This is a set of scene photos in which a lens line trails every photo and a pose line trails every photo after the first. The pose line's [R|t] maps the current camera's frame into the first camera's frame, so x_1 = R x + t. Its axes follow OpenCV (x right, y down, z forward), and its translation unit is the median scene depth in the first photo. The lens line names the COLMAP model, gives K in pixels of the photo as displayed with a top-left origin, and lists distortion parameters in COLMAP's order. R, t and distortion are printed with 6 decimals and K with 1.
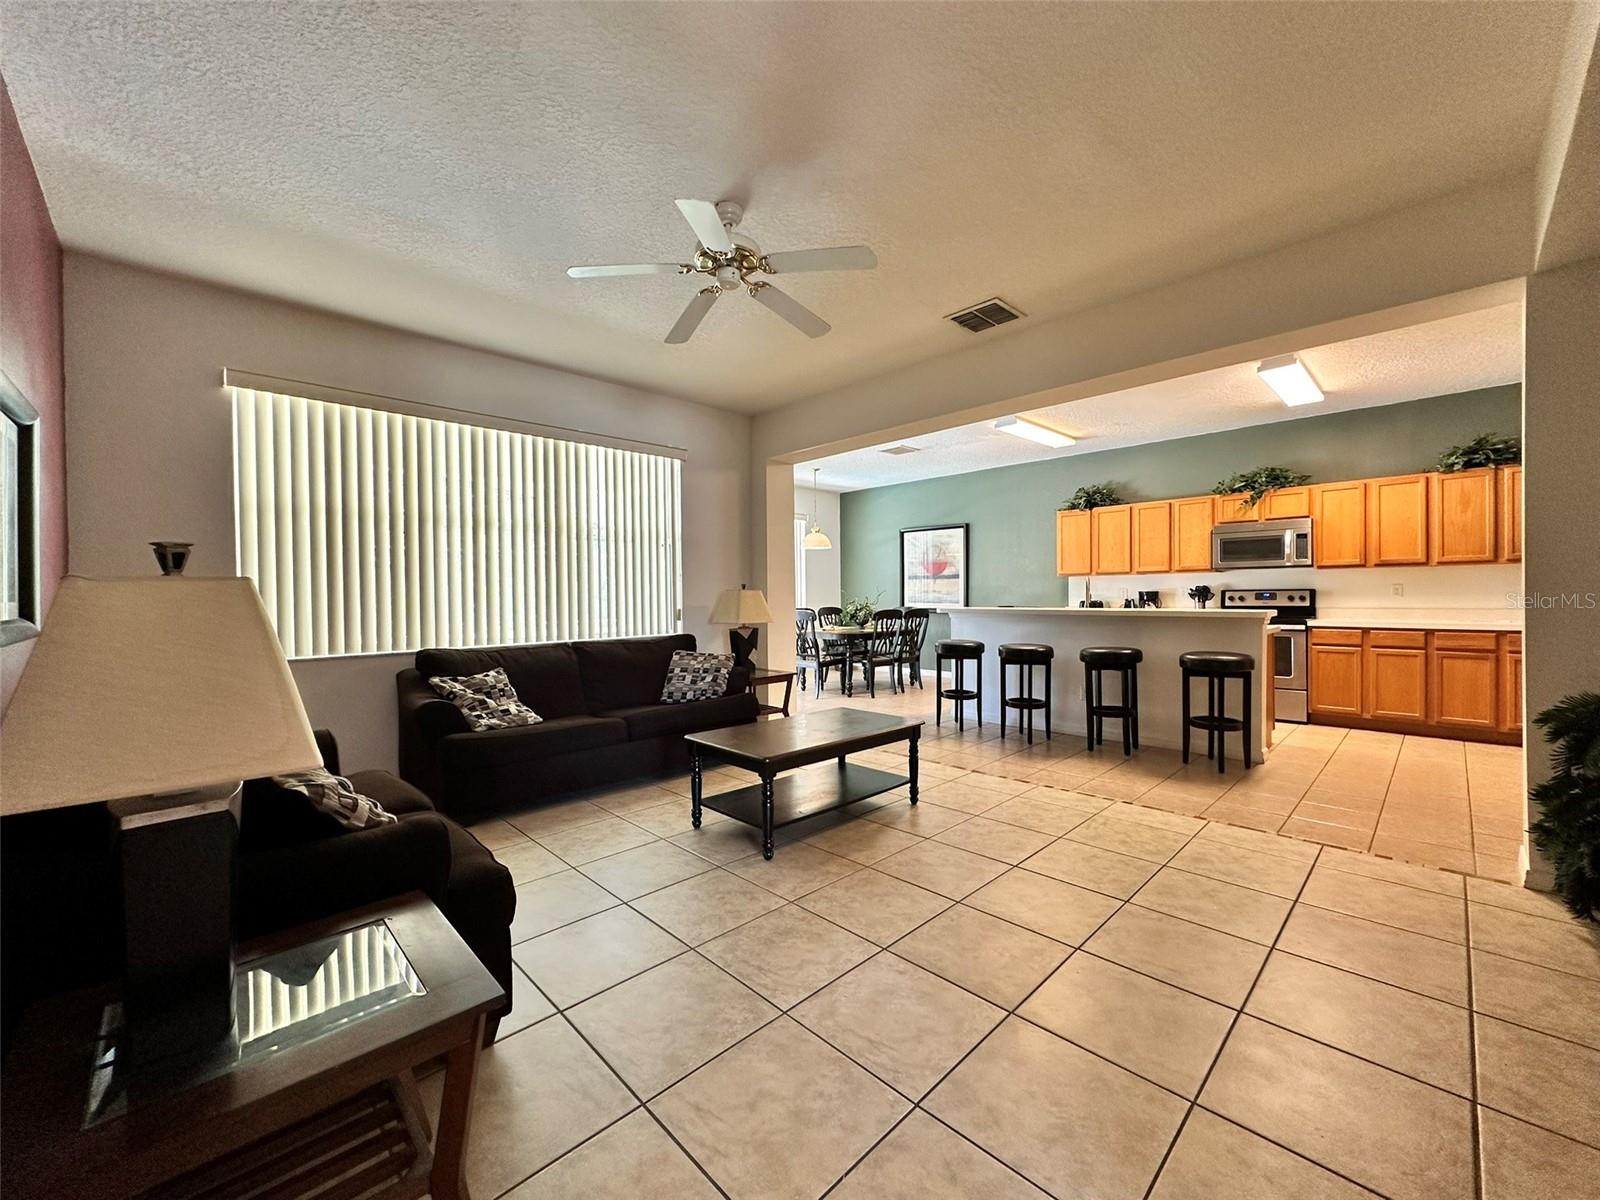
lens RADIAL K [[637.6, 0, 793.6], [0, 637.6, 597.2], [0, 0, 1]] dist [-0.002850, 0.000220]
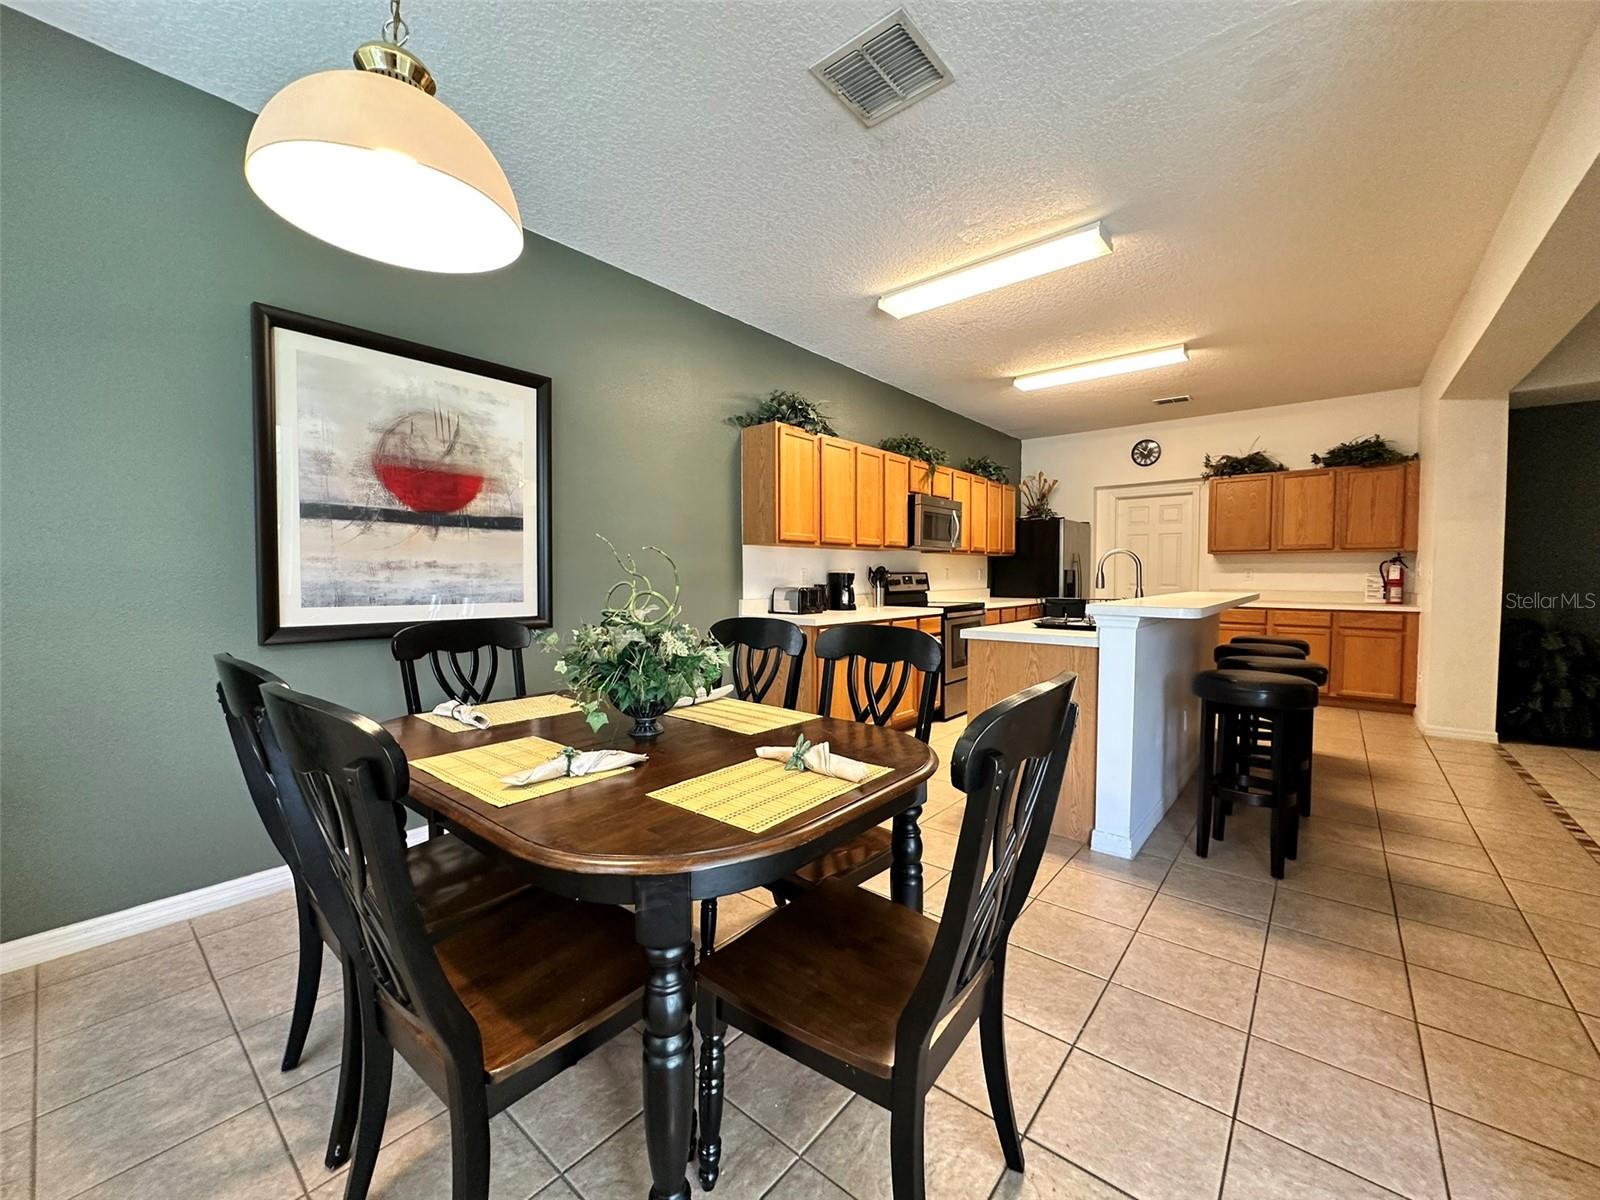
lens RADIAL K [[637.6, 0, 792.5], [0, 637.6, 596.9], [0, 0, 1]] dist [-0.002850, 0.000220]
pose [[-0.085629, -0.025440, 0.996002, -0.231410], [0.007133, 0.999633, 0.026146, -0.001536], [-0.996302, 0.009344, -0.085416, 2.037050]]
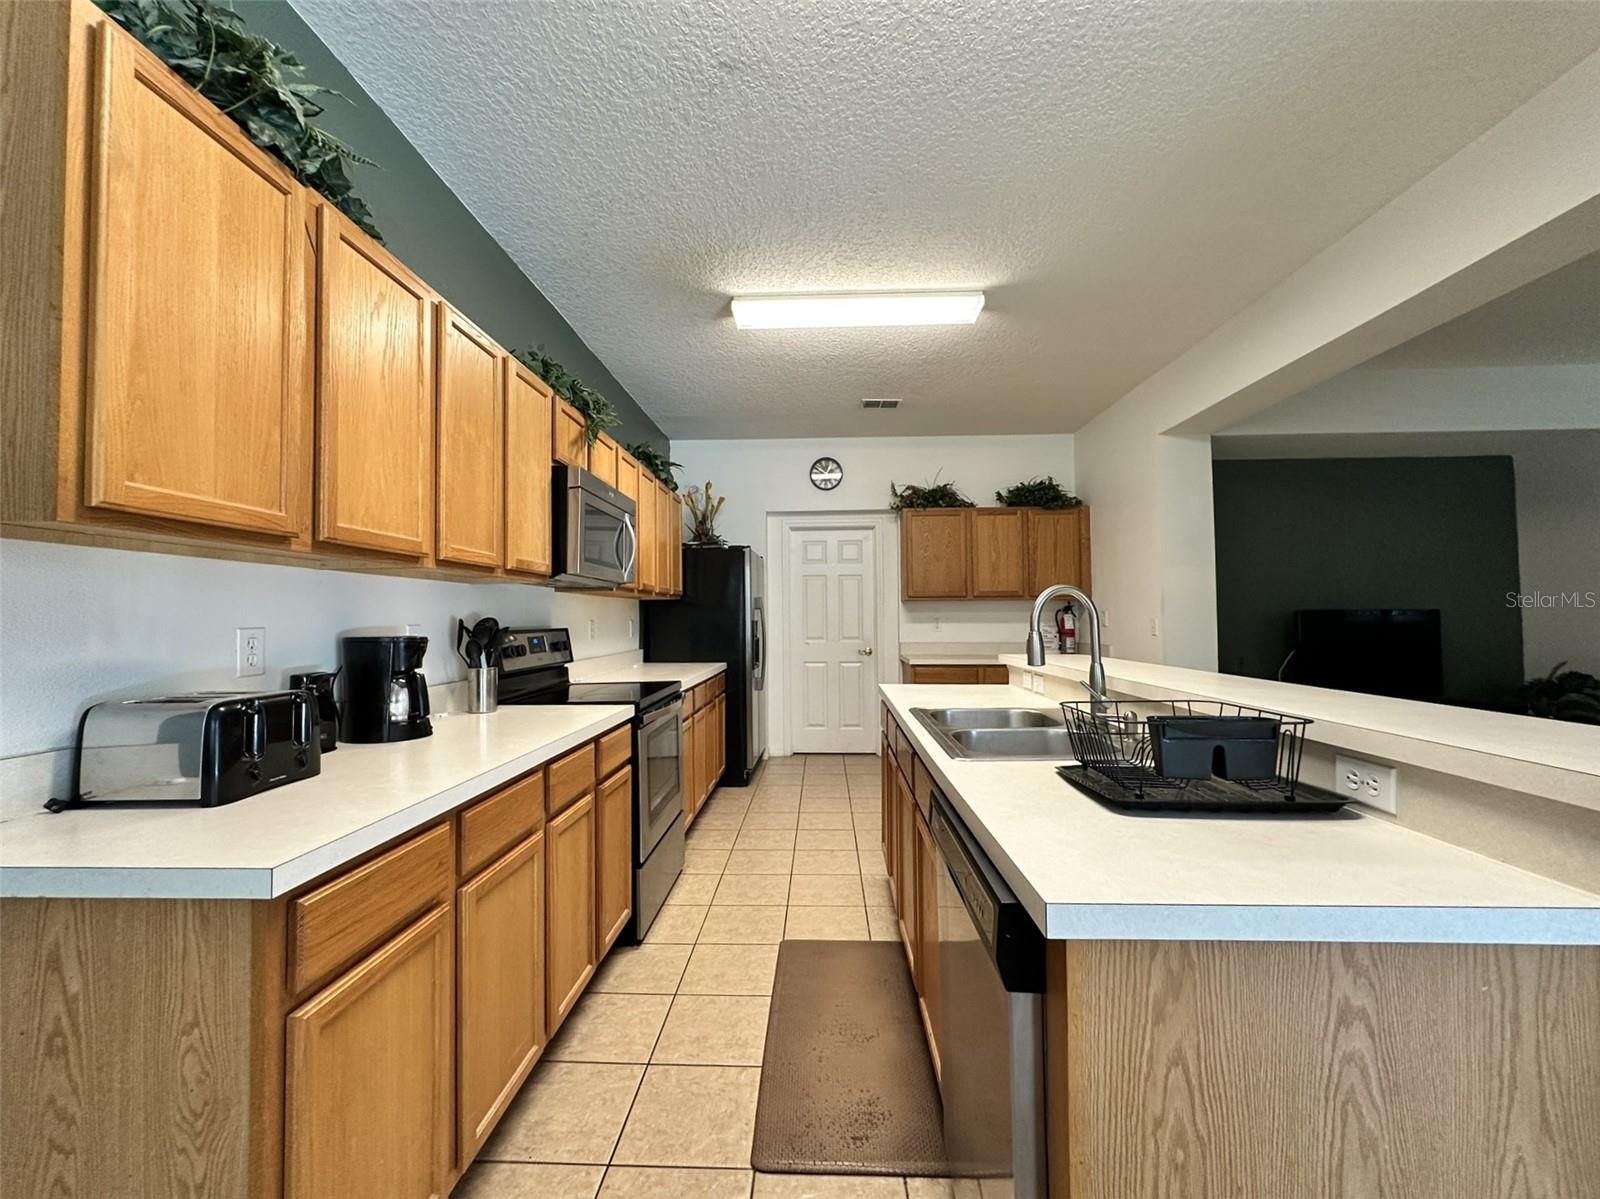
lens RADIAL K [[637.6, 0, 794.0], [0, 637.6, 604.0], [0, 0, 1]] dist [-0.002850, 0.000220]
pose [[-0.690861, 0.030910, 0.722327, 0.449474], [0.017493, 0.999508, -0.026040, -0.021179], [-0.722776, -0.005354, -0.691062, 1.942231]]
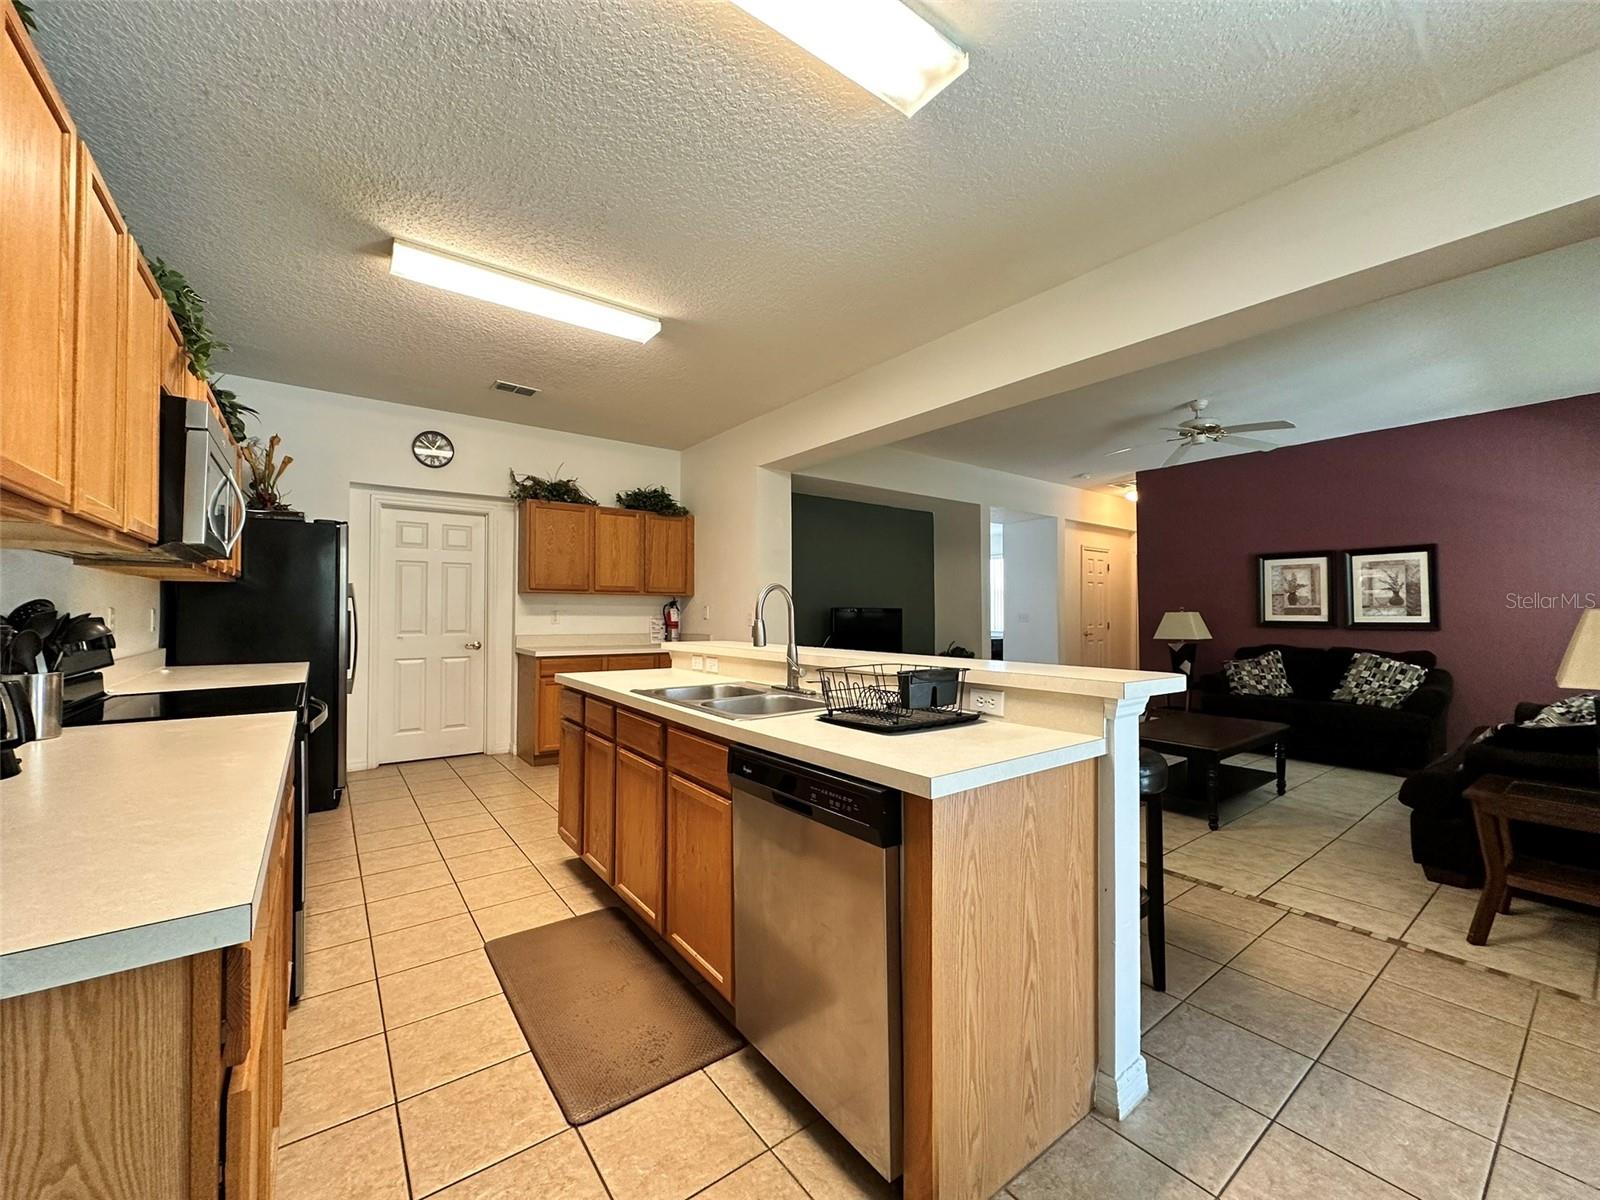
lens RADIAL K [[637.6, 0, 767.9], [0, 637.6, 605.2], [0, 0, 1]] dist [-0.002850, 0.000220]
pose [[-0.989725, 0.008625, 0.142721, 0.569381], [0.007598, 0.999941, -0.007740, -0.018817], [-0.142779, -0.006576, -0.989733, 2.076516]]
